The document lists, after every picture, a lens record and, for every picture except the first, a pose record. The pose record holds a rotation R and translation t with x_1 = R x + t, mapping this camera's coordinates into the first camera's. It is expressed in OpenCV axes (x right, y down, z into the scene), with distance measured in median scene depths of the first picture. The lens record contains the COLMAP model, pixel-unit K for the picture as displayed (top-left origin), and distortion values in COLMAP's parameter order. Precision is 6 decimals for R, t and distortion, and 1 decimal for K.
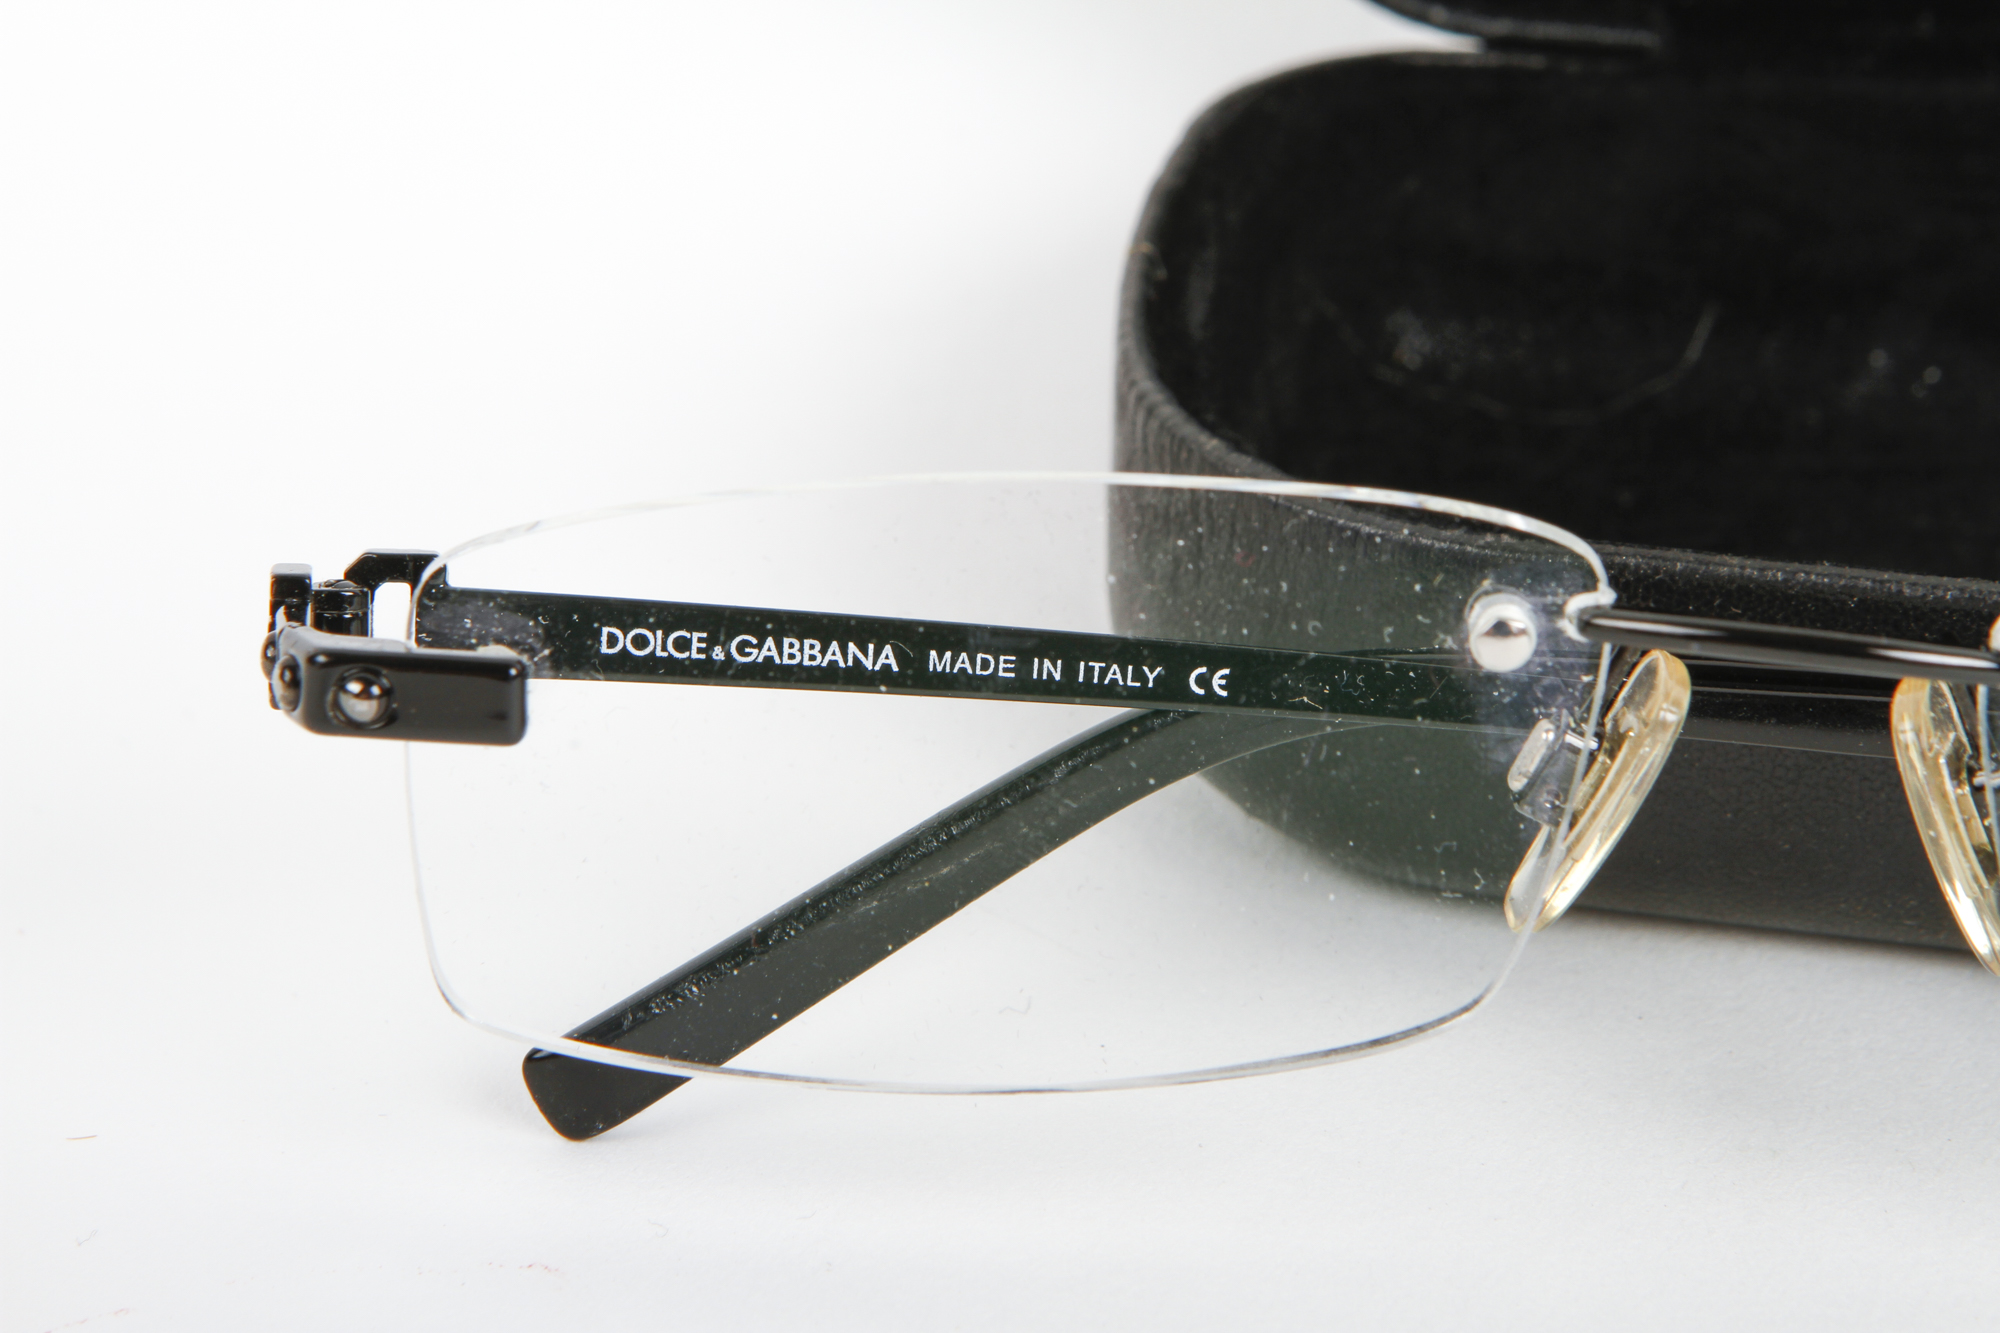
lens RADIAL K [[6731.4, 0, 1000.0], [0, 6731.4, 666.5], [0, 0, 1]] dist [0.595672, -1.169639]
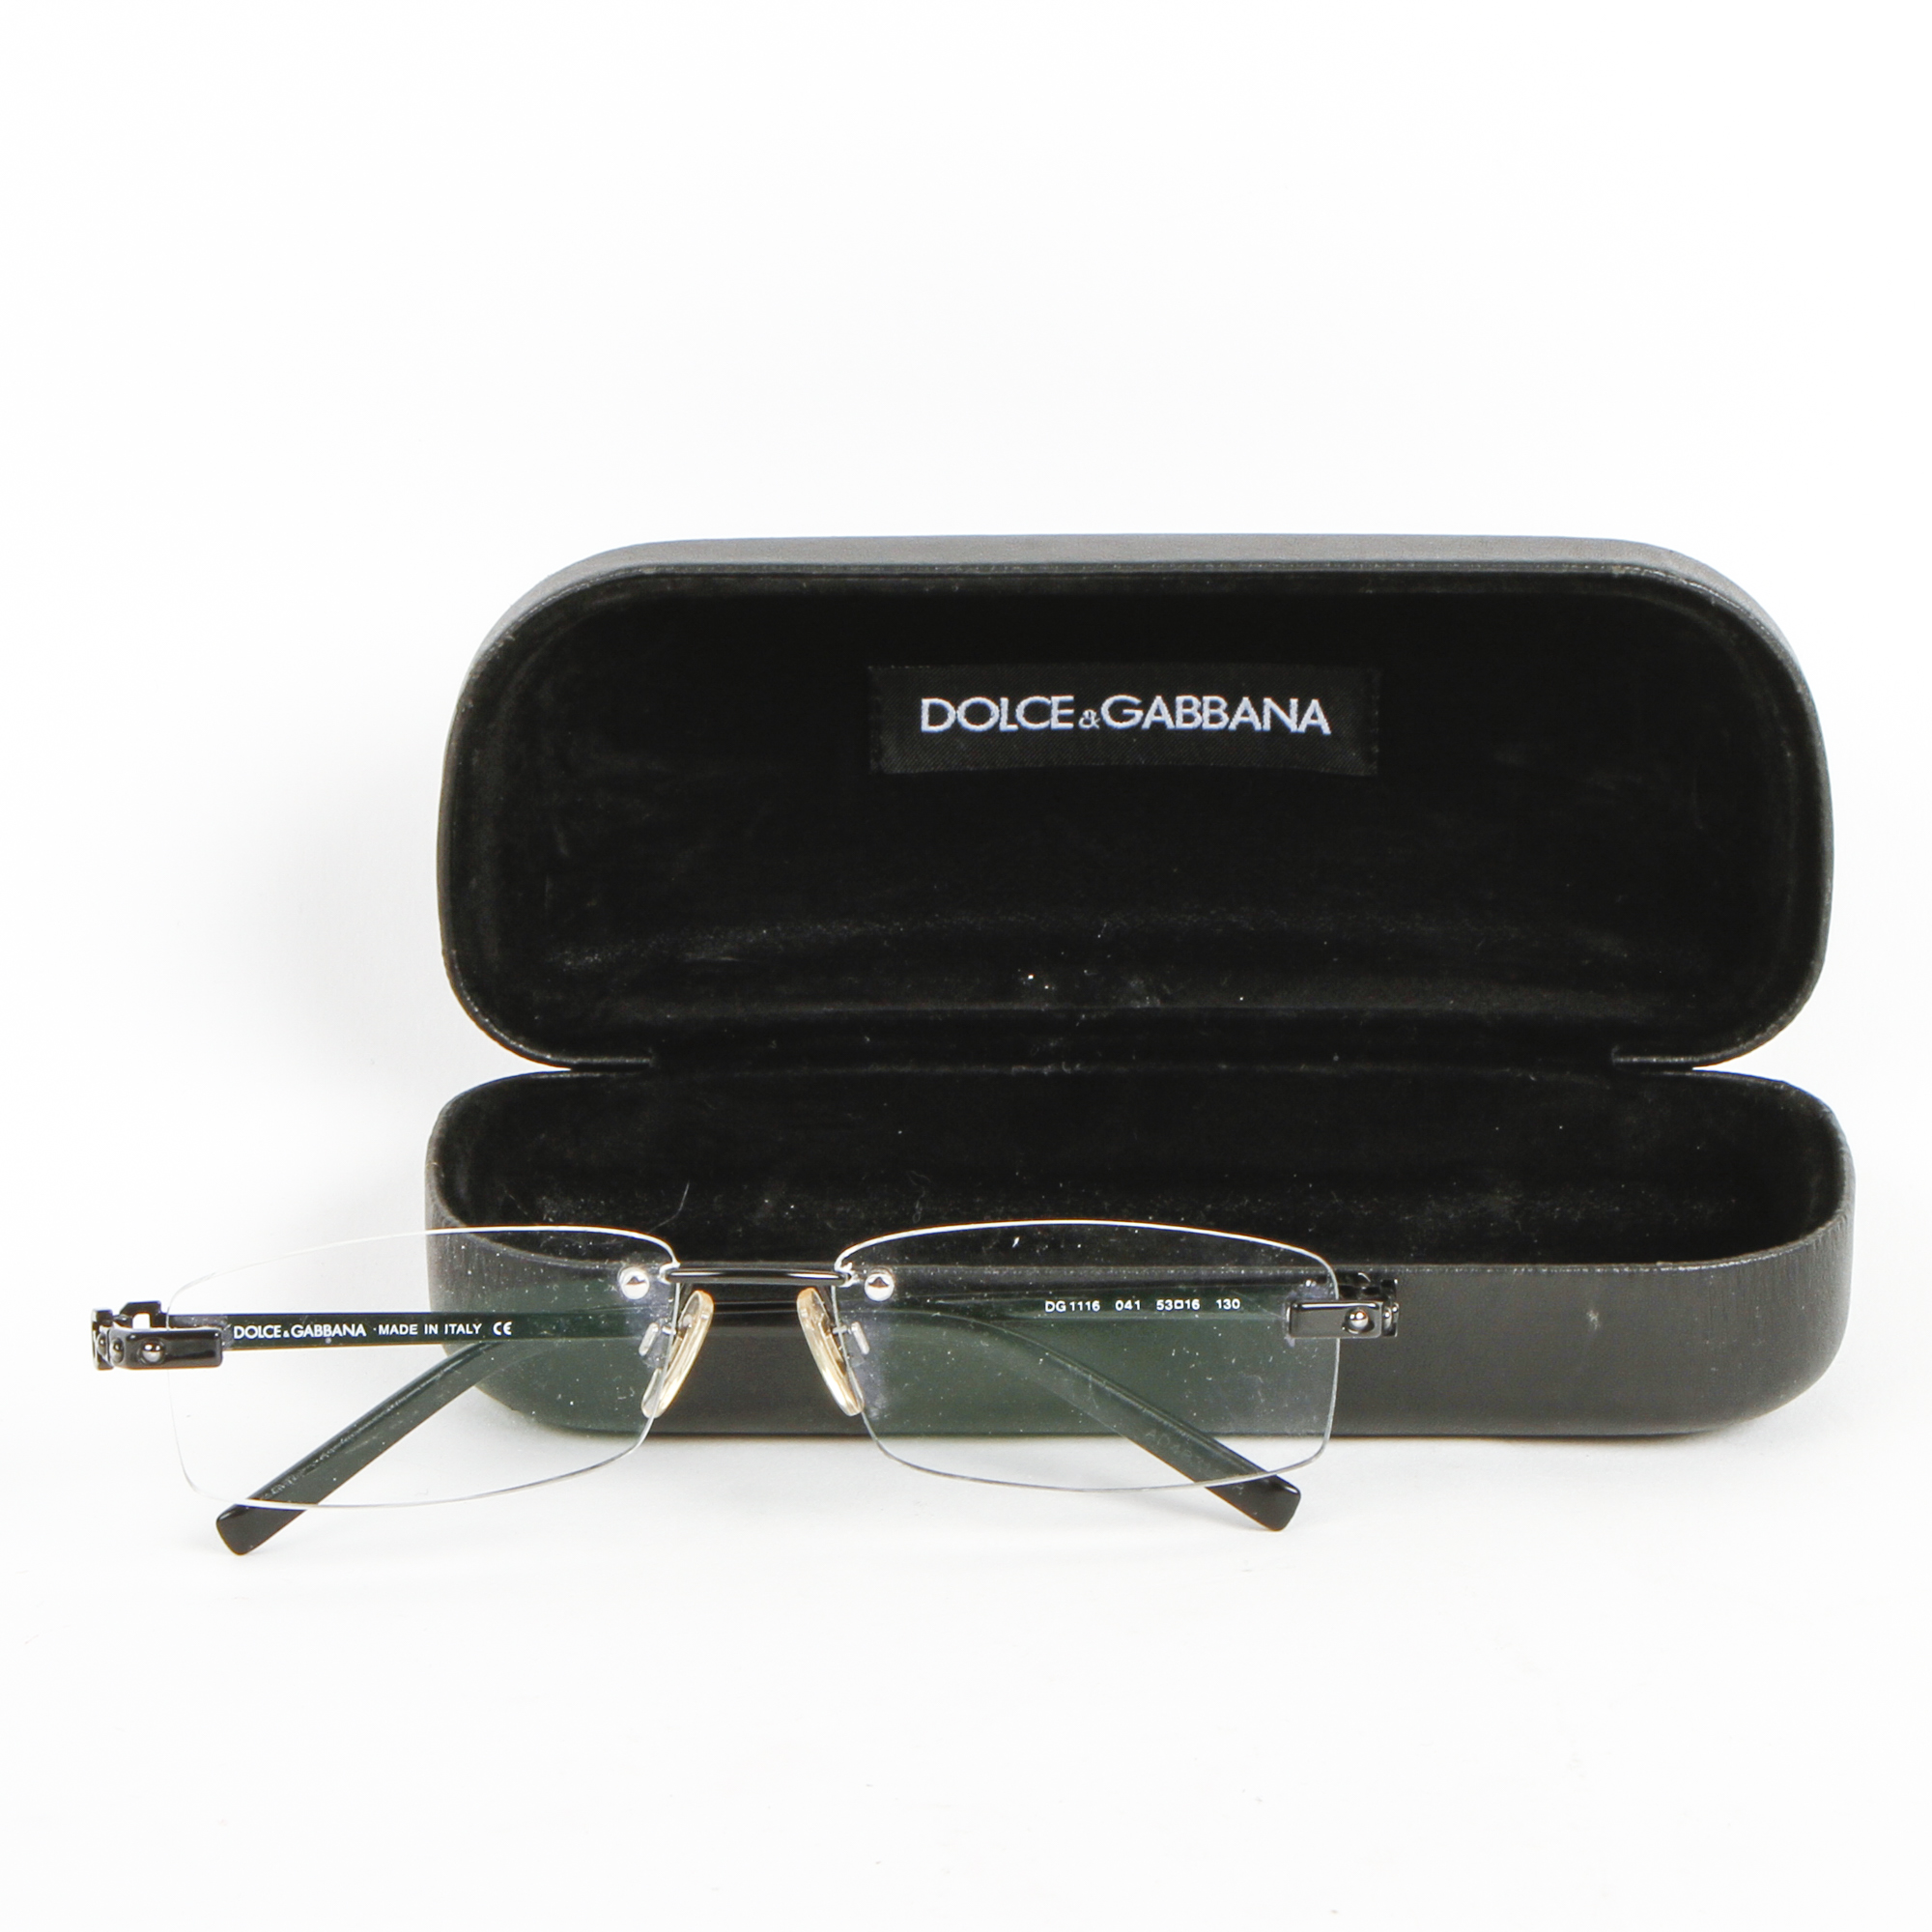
lens RADIAL K [[4924.9, 0, 1015.4], [0, 4924.9, 966.4], [0, 0, 1]] dist [0.263467, -10.856444]
pose [[0.977838, -0.072348, 0.196467, -0.118360], [0.099342, 0.986364, -0.131214, 0.117673], [-0.184295, 0.147823, 0.971691, -0.671812]]
